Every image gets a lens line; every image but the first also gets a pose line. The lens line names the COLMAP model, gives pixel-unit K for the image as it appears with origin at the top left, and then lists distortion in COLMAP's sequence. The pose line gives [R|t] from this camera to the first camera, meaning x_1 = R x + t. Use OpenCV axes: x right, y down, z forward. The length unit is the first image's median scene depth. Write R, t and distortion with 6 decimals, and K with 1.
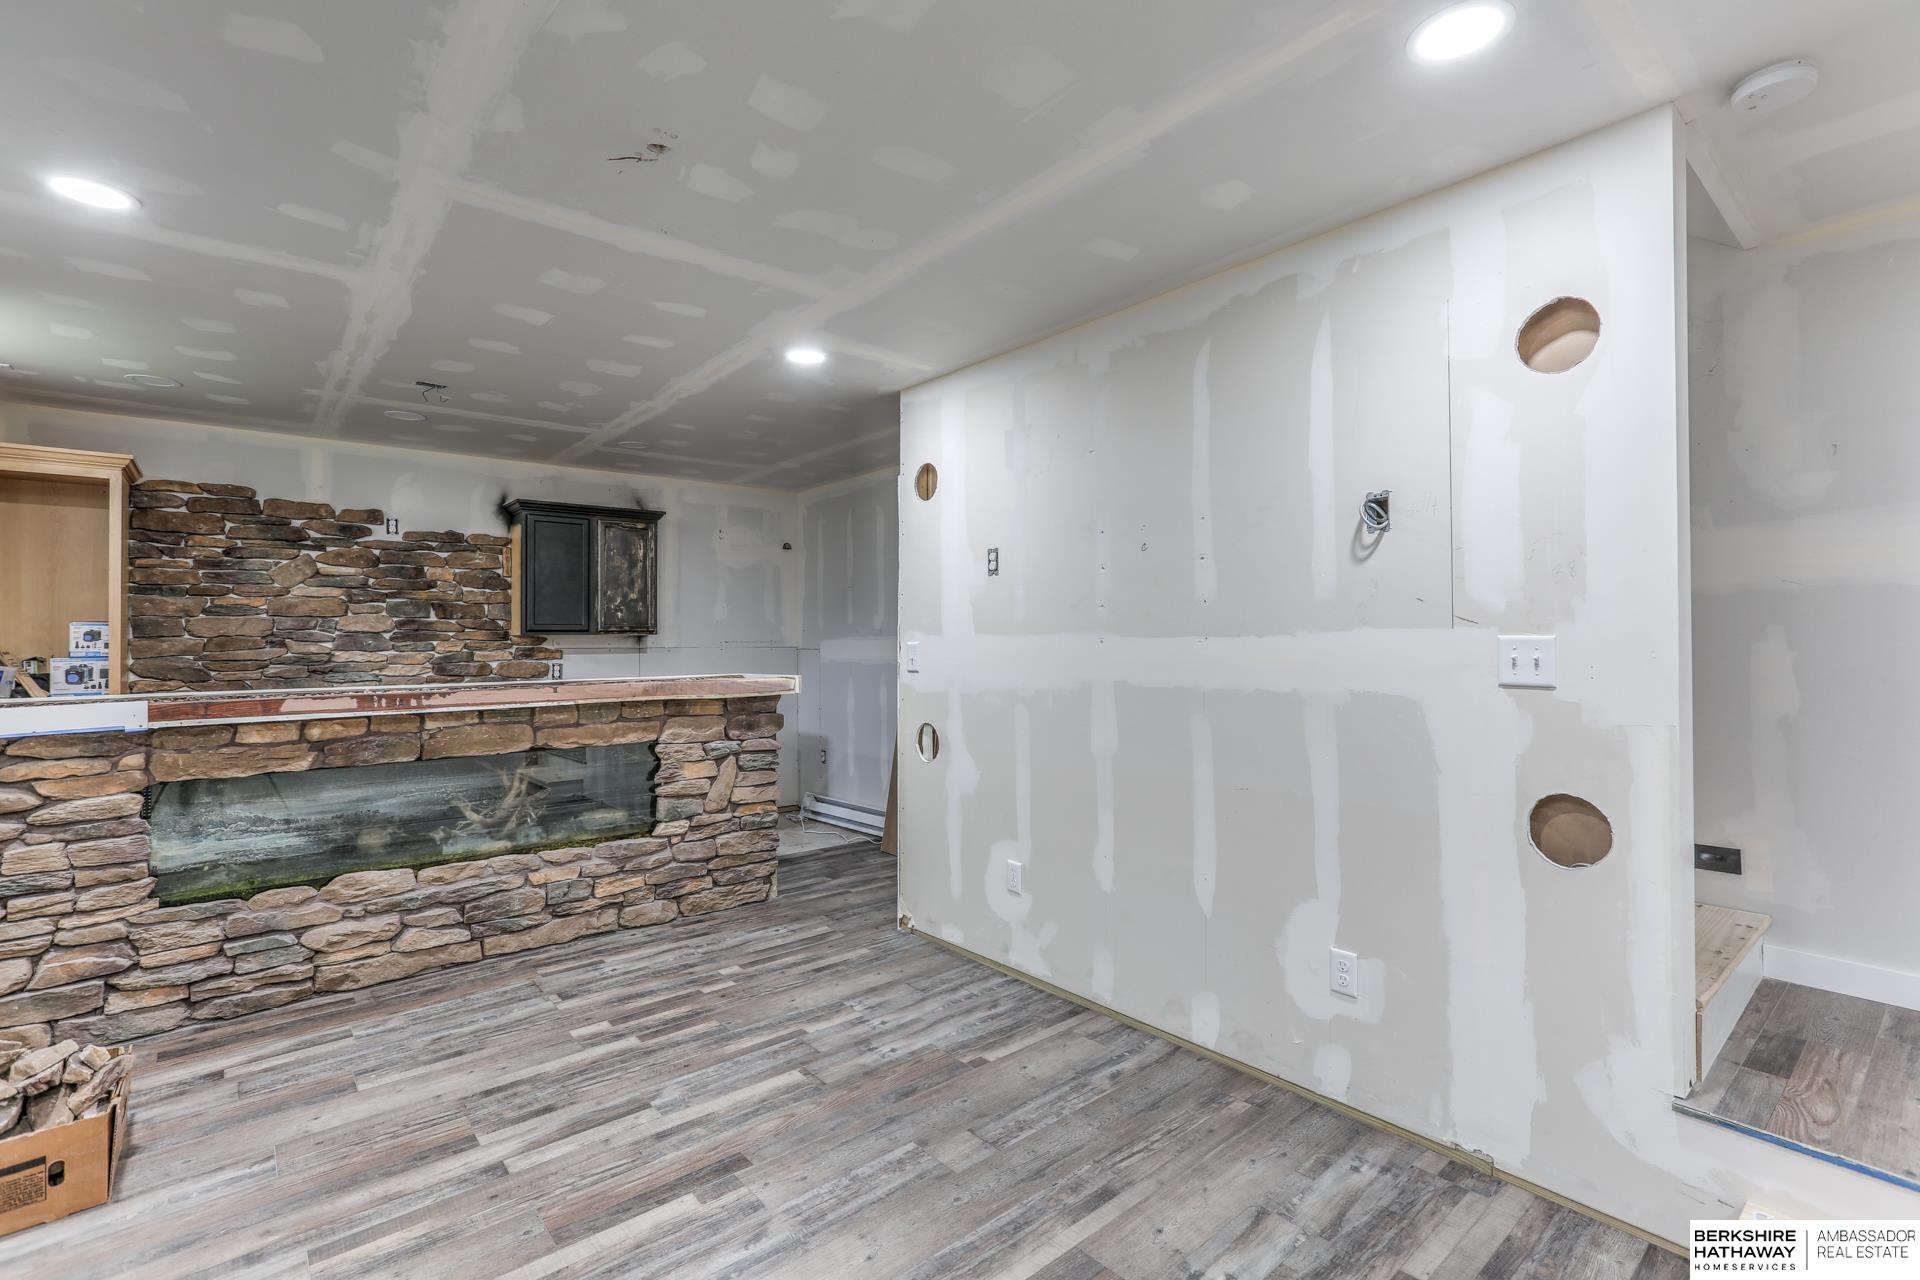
lens RADIAL K [[867.5, 0, 961.5], [0, 867.5, 557.6], [0, 0, 1]] dist [-0.000748, 0.001581]
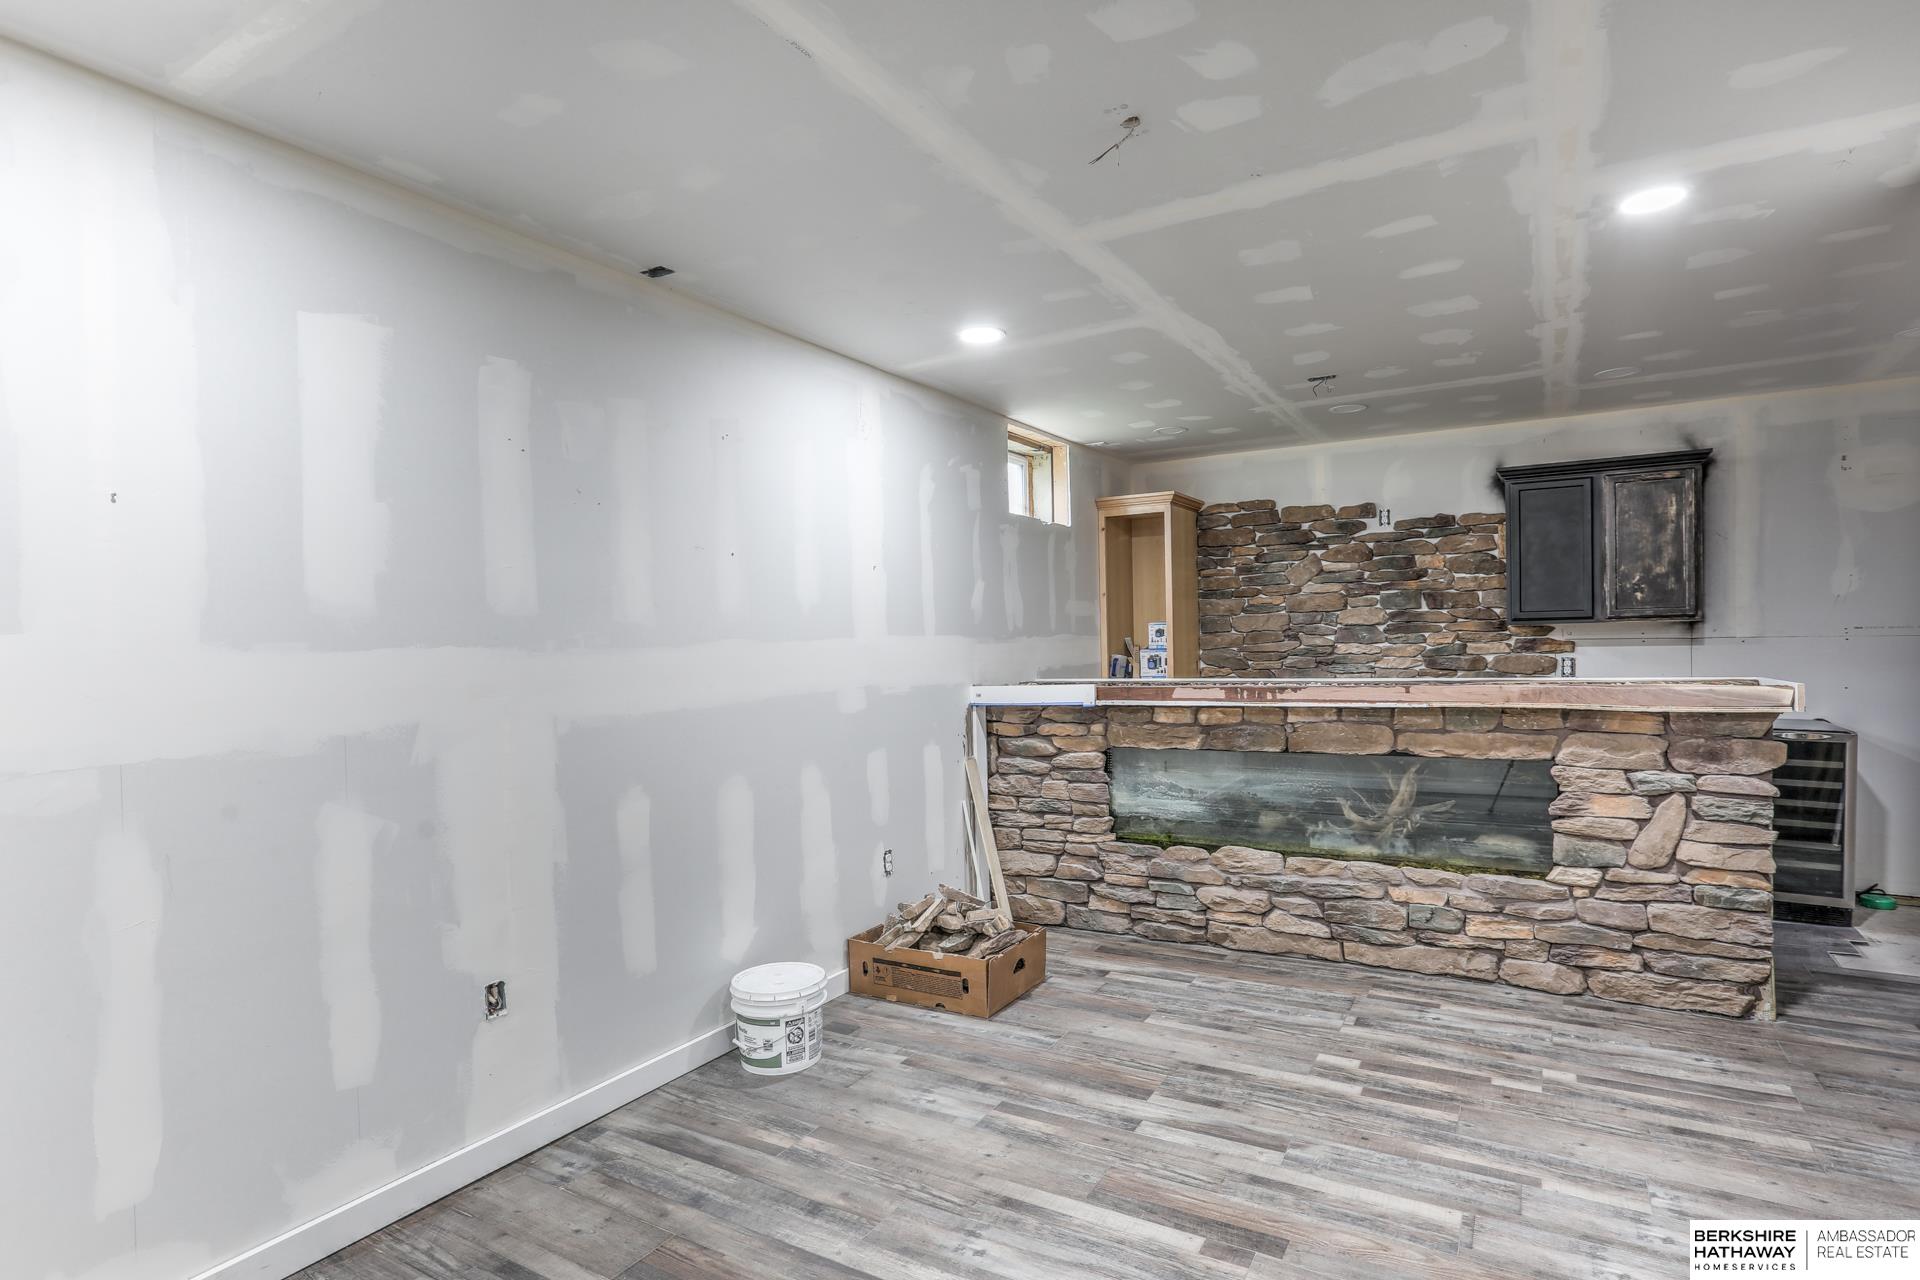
lens RADIAL K [[975.4, 0, 966.8], [0, 975.4, 575.4], [0, 0, 1]] dist [-0.054788, 0.028639]
pose [[0.332335, -0.063564, -0.941017, 0.323472], [0.105412, 0.993979, -0.029913, 0.018227], [0.937252, -0.089254, 0.337034, 0.256900]]
